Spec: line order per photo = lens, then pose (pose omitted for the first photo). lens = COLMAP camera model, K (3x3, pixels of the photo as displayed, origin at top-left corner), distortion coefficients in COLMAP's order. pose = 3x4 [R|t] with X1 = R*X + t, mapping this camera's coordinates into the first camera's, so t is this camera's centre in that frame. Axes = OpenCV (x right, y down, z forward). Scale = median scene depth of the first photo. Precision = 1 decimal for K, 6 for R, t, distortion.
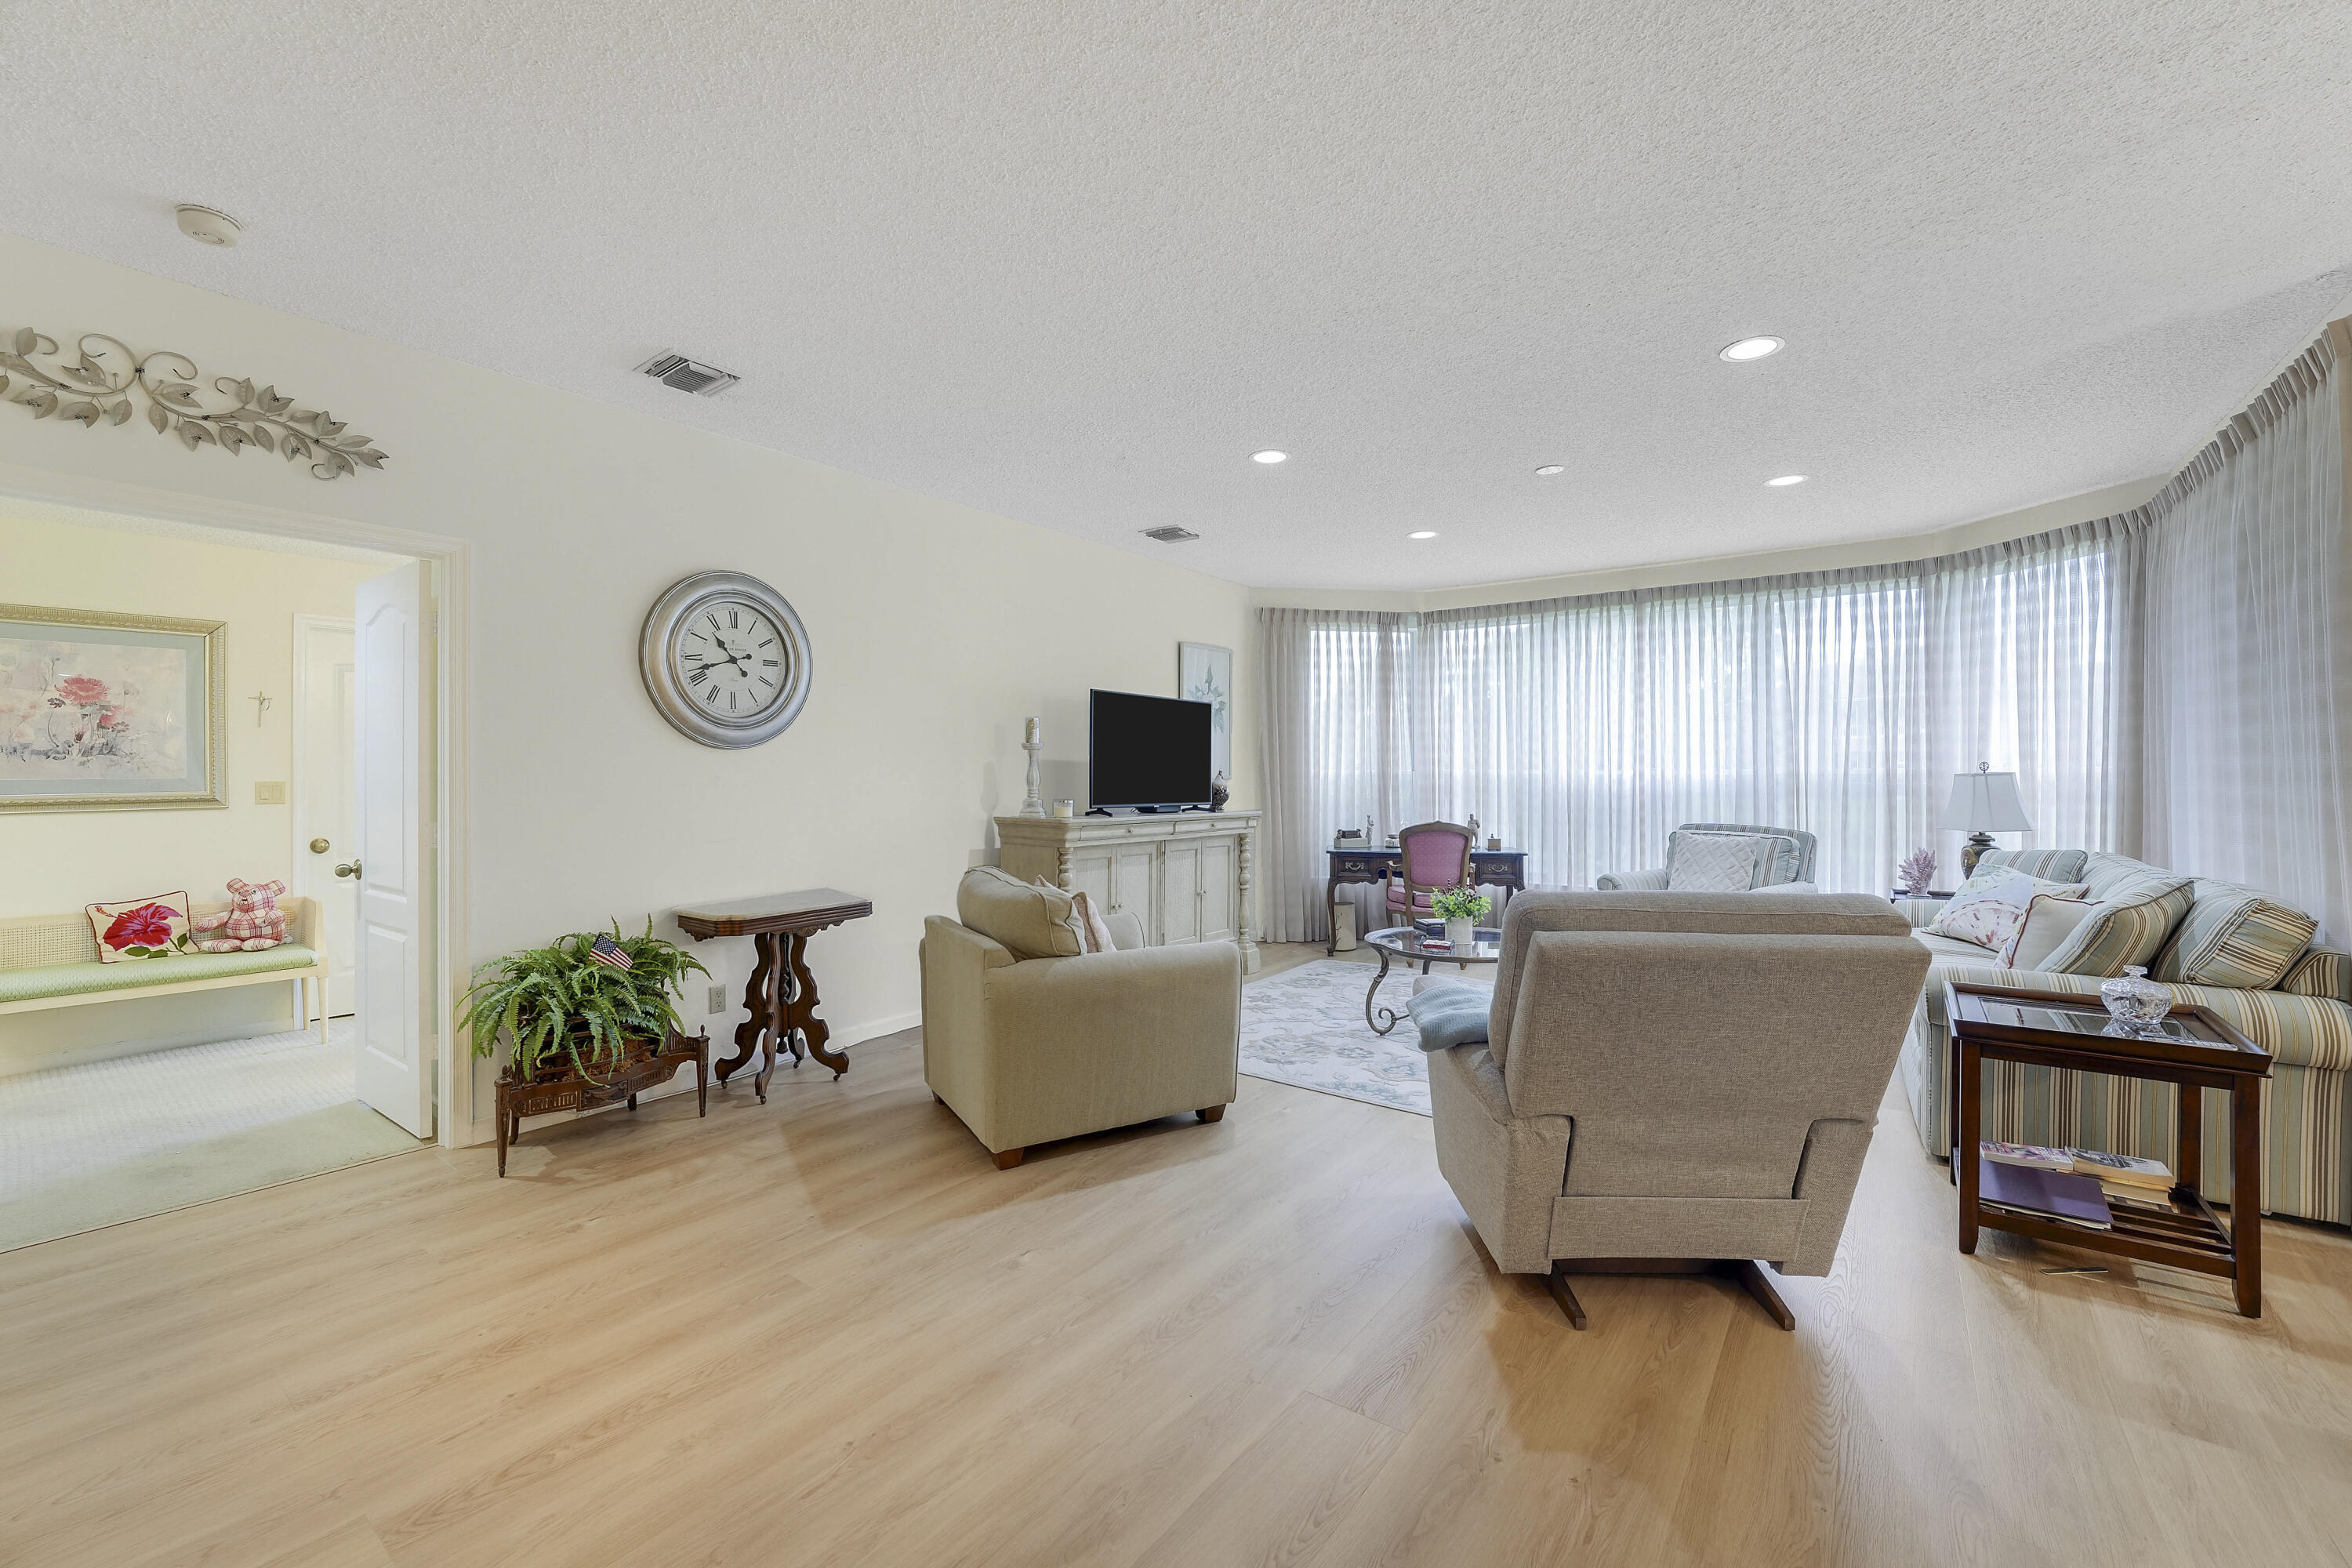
lens RADIAL K [[959.5, 0, 1177.9], [0, 959.5, 775.8], [0, 0, 1]] dist [-0.035317, 0.005687]
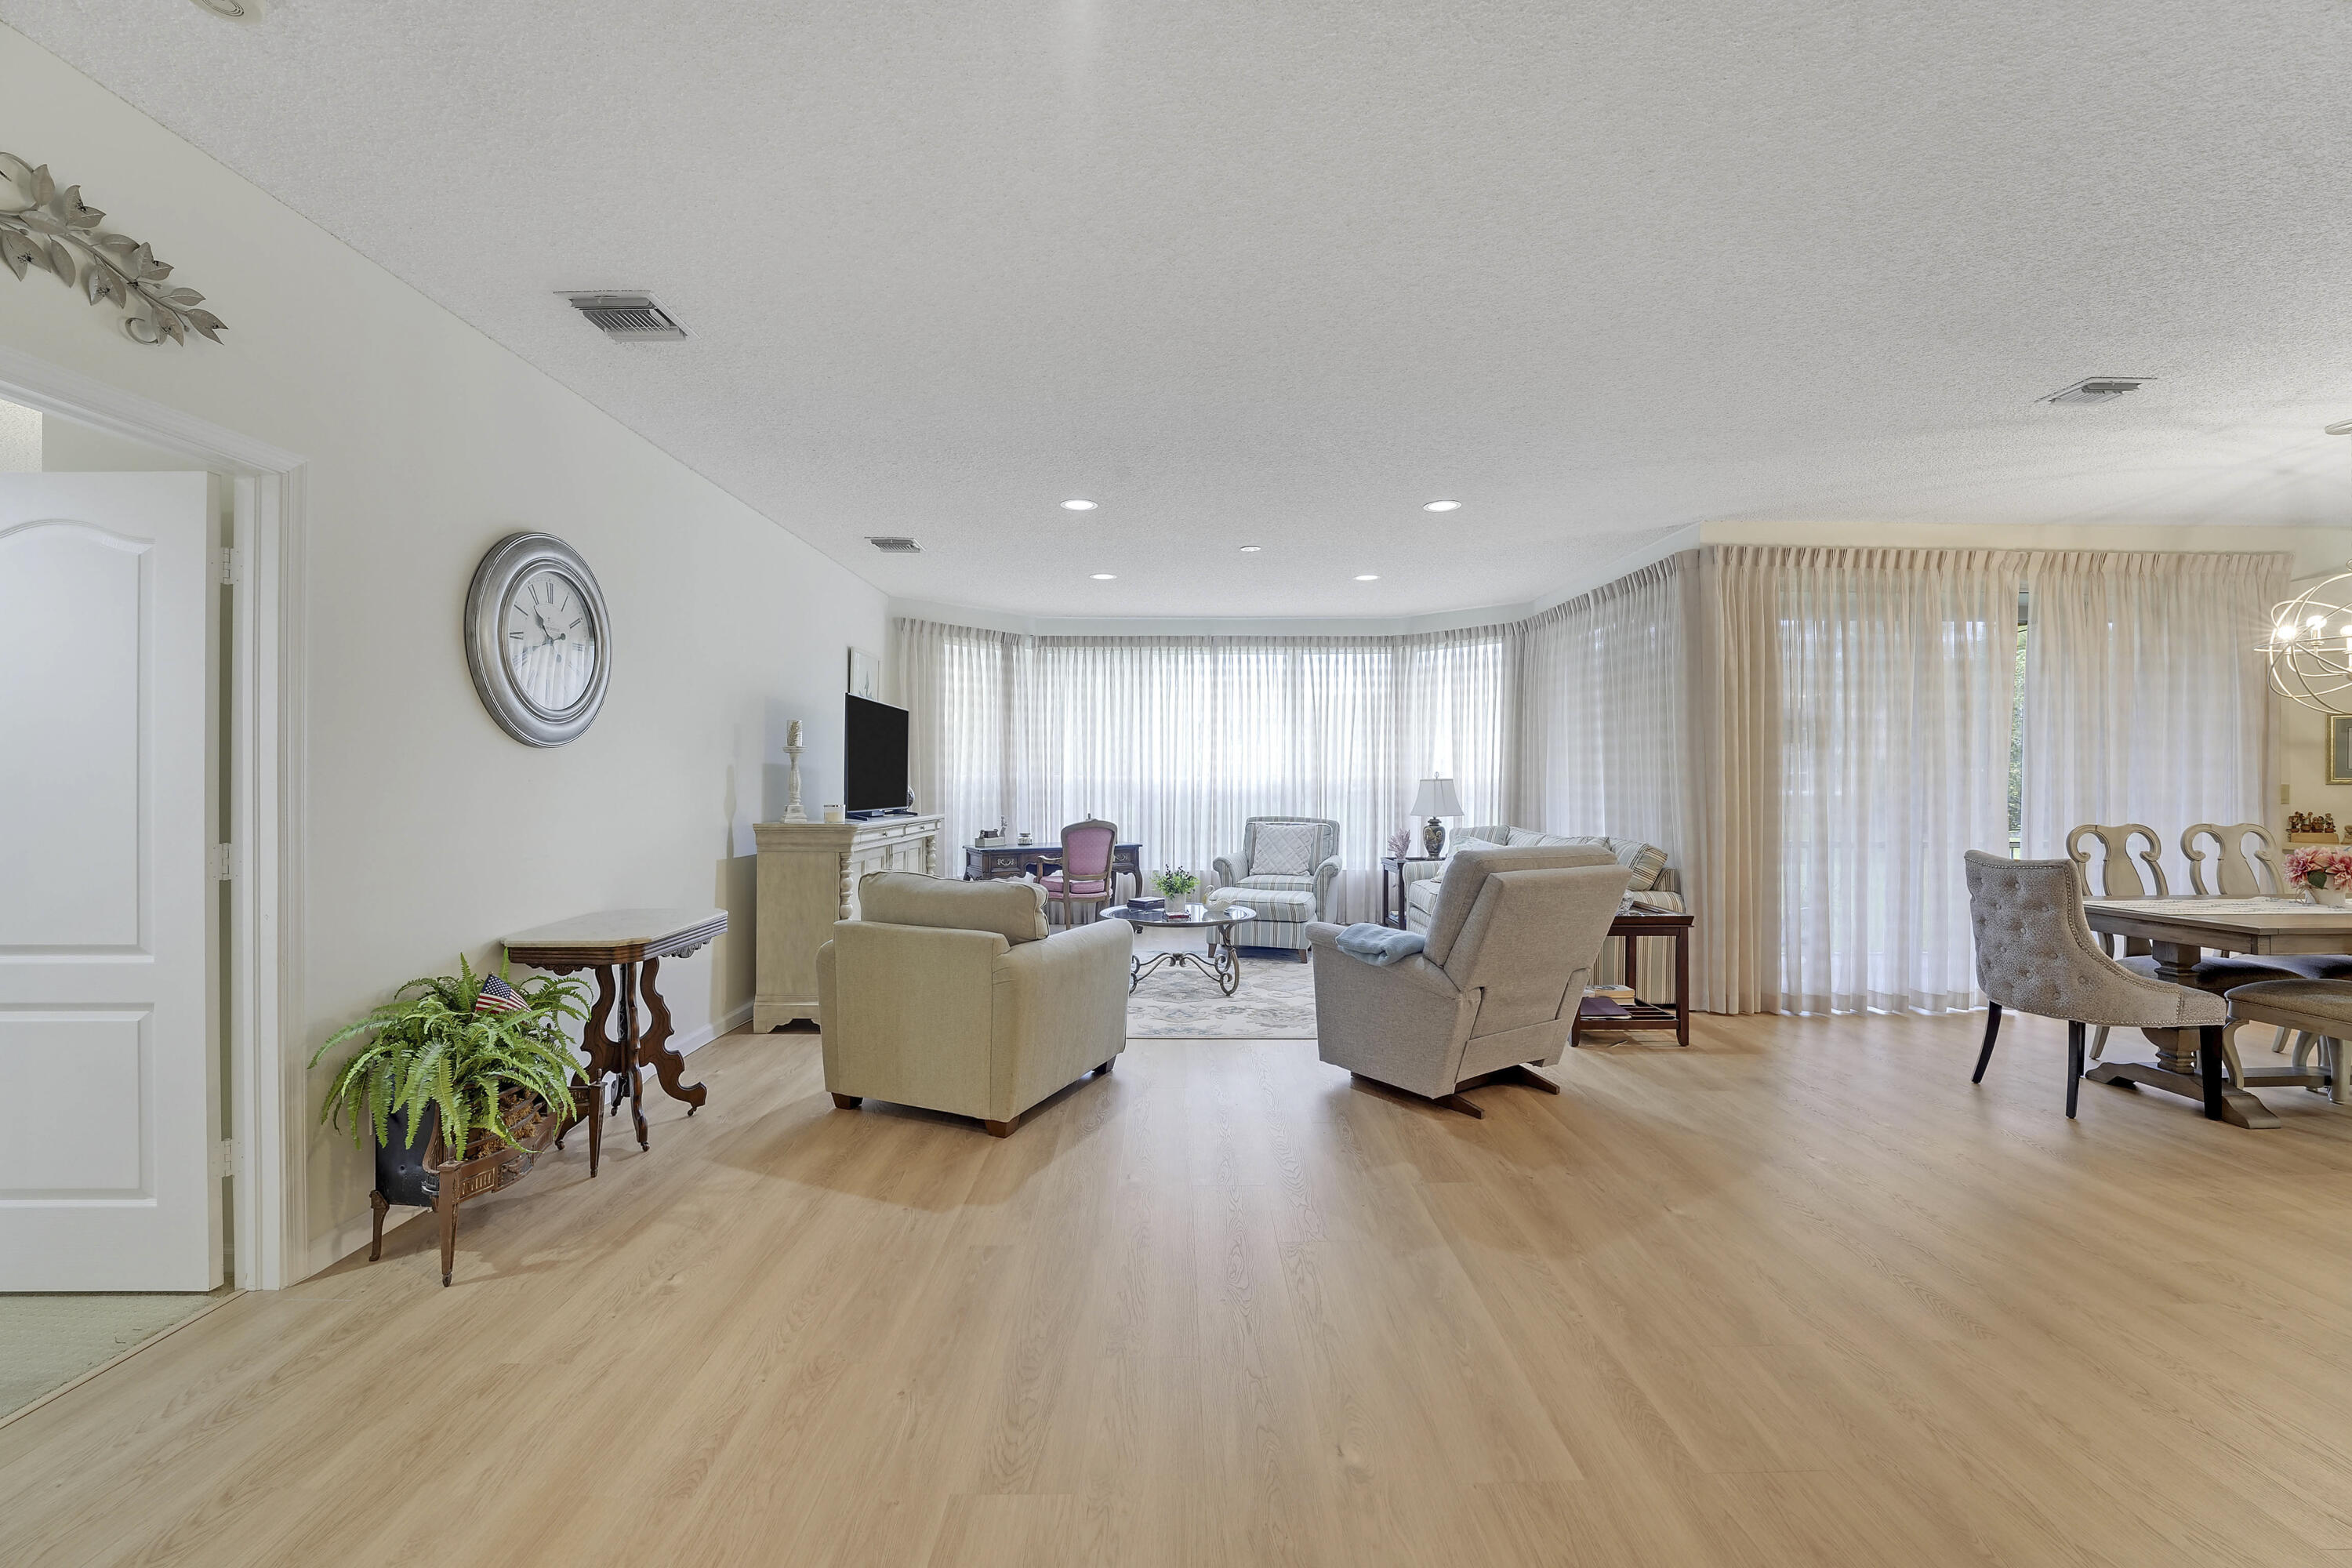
lens RADIAL K [[949.0, 0, 1184.1], [0, 949.0, 787.2], [0, 0, 1]] dist [-0.032524, 0.006273]
pose [[0.798268, -0.003447, 0.602292, -0.556681], [-0.000079, 0.999983, 0.005829, 0.002141], [-0.602302, -0.004700, 0.798255, 0.005345]]
